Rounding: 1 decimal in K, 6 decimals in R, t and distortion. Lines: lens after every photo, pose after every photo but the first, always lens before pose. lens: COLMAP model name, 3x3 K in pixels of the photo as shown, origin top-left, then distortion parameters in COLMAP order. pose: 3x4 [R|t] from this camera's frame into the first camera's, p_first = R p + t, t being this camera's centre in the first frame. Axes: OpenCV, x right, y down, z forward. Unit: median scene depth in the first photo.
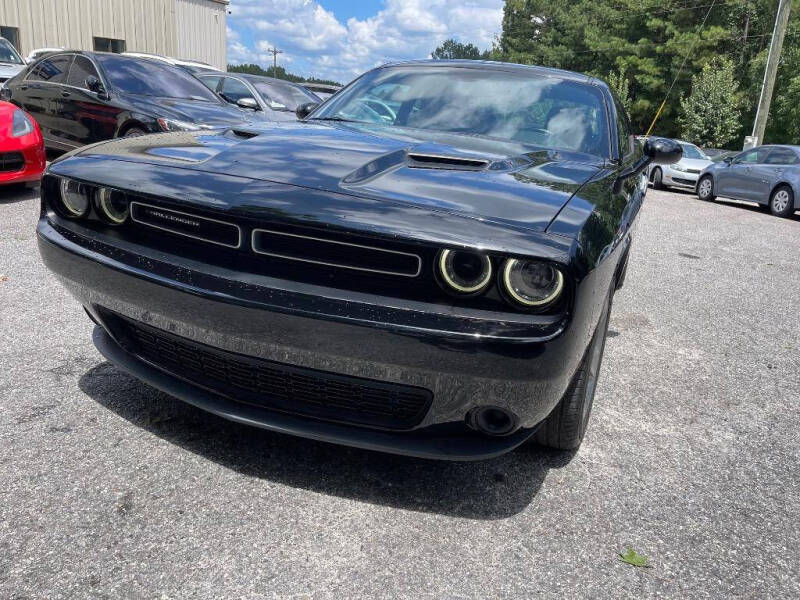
lens RADIAL K [[611.4, 0, 400.0], [0, 611.4, 300.0], [0, 0, 1]] dist [0.098793, -0.128552]
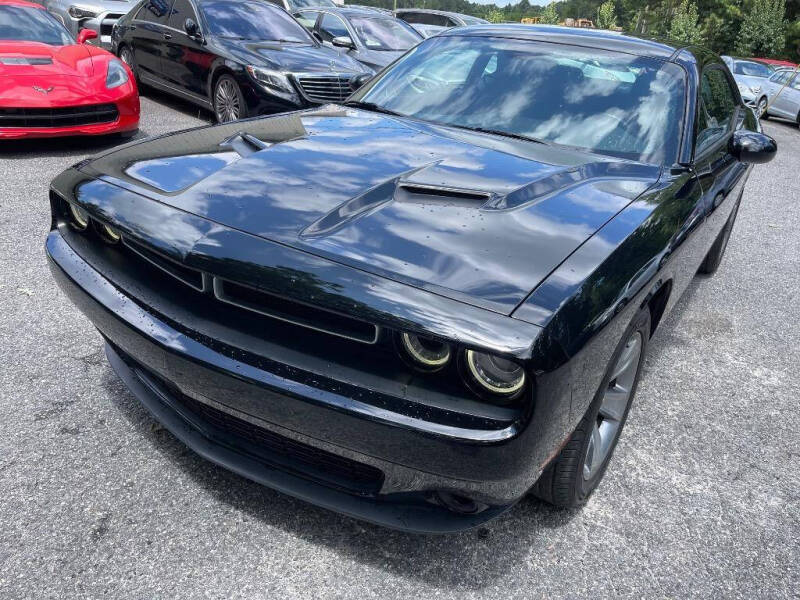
lens RADIAL K [[609.7, 0, 393.5], [0, 609.7, 294.5], [0, 0, 1]] dist [0.106101, -0.128003]
pose [[0.981135, 0.070304, -0.180085, 0.164744], [-0.050319, 0.992293, 0.113236, -0.166452], [0.186658, -0.102038, 0.977111, 0.092859]]
